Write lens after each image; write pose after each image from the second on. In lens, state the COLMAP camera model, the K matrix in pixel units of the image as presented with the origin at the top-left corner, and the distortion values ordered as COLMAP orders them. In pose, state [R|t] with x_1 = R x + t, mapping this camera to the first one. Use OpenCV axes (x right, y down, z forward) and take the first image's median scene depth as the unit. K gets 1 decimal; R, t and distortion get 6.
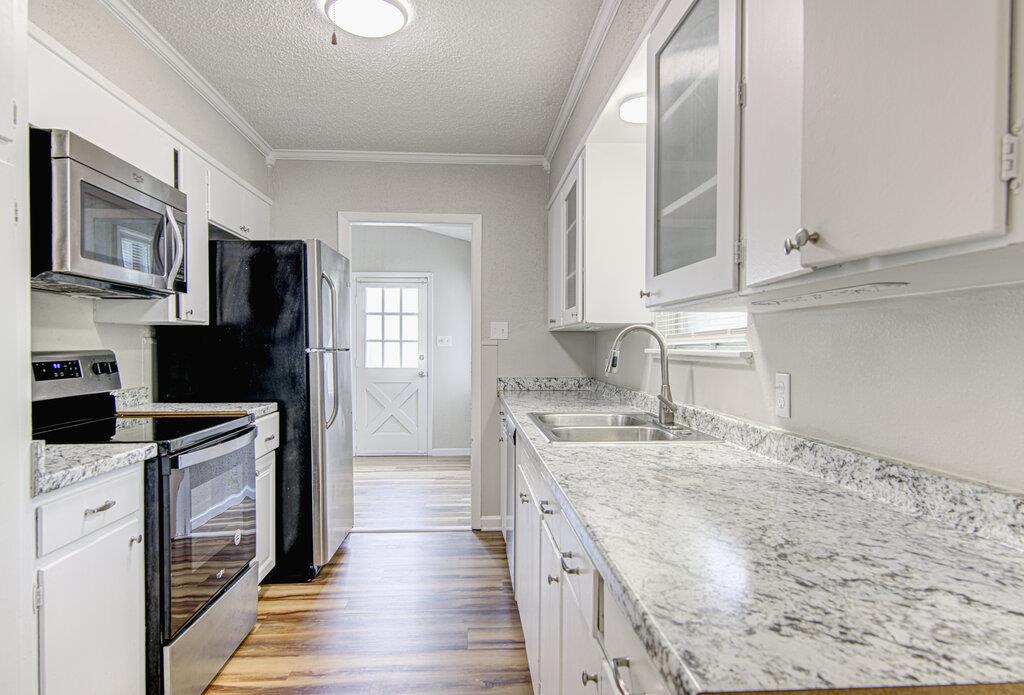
lens RADIAL K [[602.5, 0, 513.2], [0, 602.5, 347.9], [0, 0, 1]] dist [-0.001598, -0.000209]
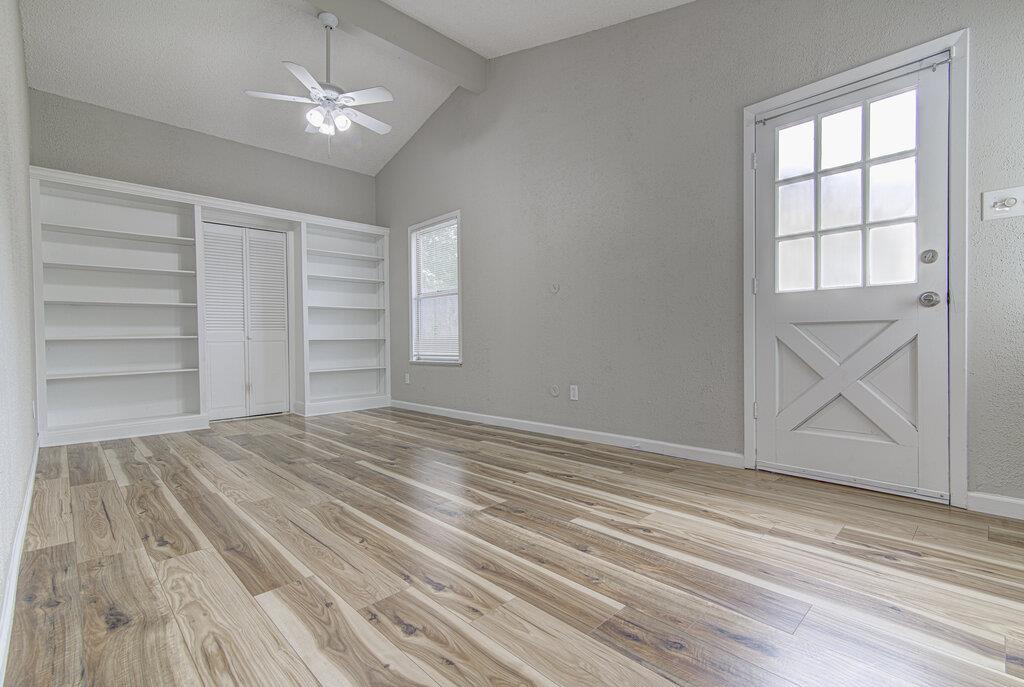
lens RADIAL K [[462.5, 0, 515.6], [0, 462.5, 346.9], [0, 0, 1]] dist [0.004724, 0.000042]
pose [[0.644463, 0.001336, -0.764635, -0.051806], [0.010156, 0.999895, 0.010307, 0.038874], [0.764568, -0.014408, 0.644382, 0.328829]]
